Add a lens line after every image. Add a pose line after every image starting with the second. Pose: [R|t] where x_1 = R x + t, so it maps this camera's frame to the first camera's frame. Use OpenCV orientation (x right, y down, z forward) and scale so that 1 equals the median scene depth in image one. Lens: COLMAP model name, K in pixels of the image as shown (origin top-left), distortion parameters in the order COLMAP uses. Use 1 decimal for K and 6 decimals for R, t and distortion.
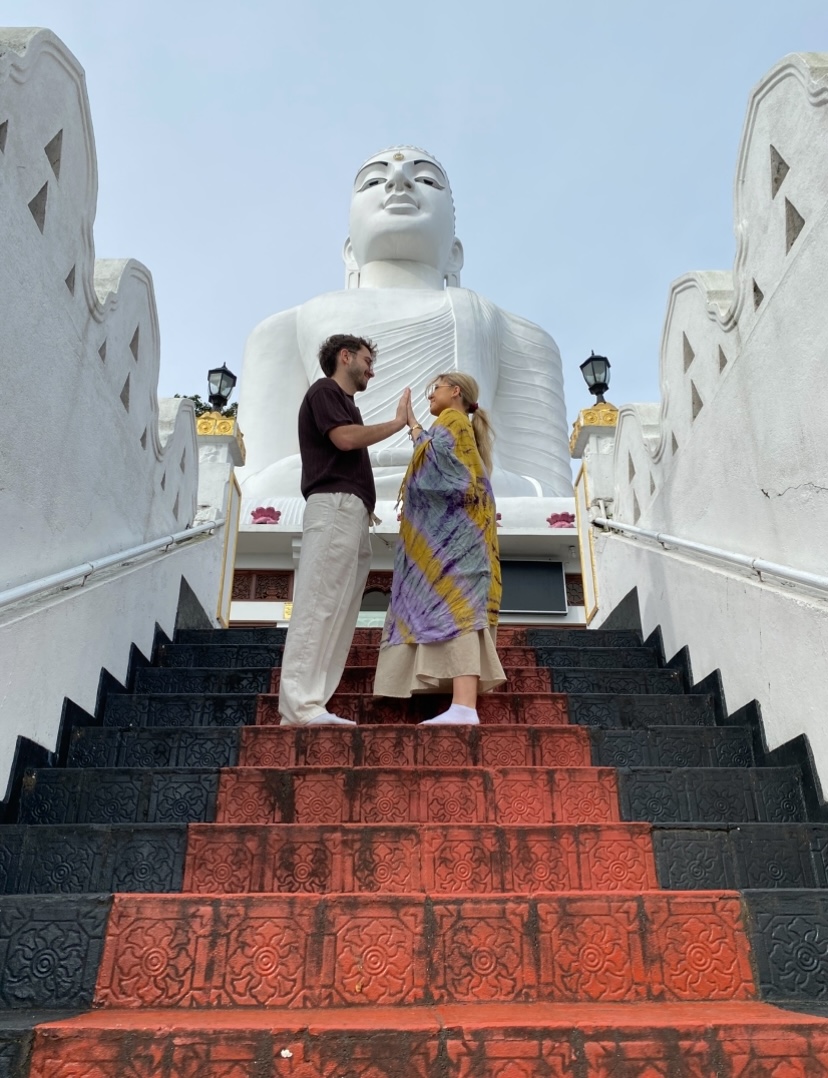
lens RADIAL K [[814.2, 0, 414.0], [0, 814.2, 539.0], [0, 0, 1]] dist [-0.001490, 0.000236]
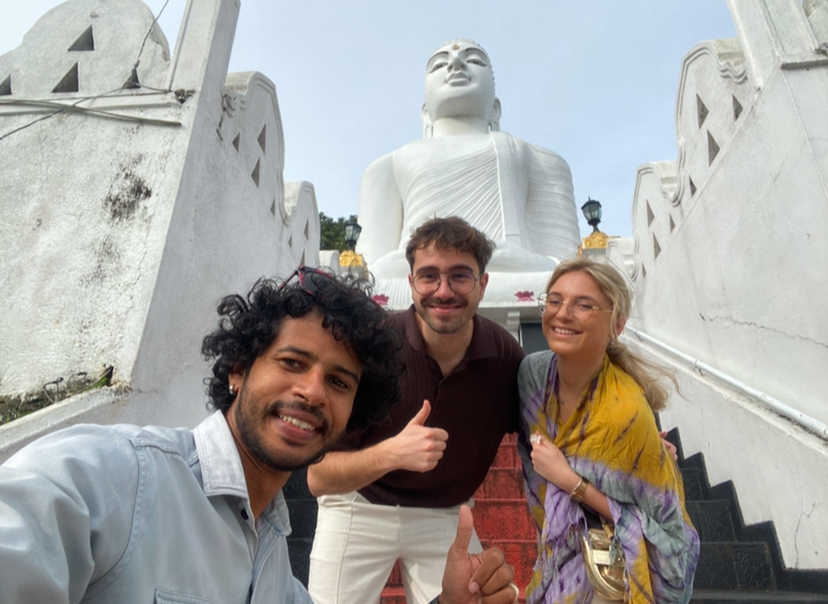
lens RADIAL K [[549.8, 0, 409.1], [0, 549.8, 278.8], [0, 0, 1]] dist [0.061268, -0.073487]
pose [[0.992201, -0.040315, -0.117947, -0.000205], [0.038866, 0.999138, -0.014556, -0.109426], [0.118432, 0.009858, 0.992913, -0.106350]]
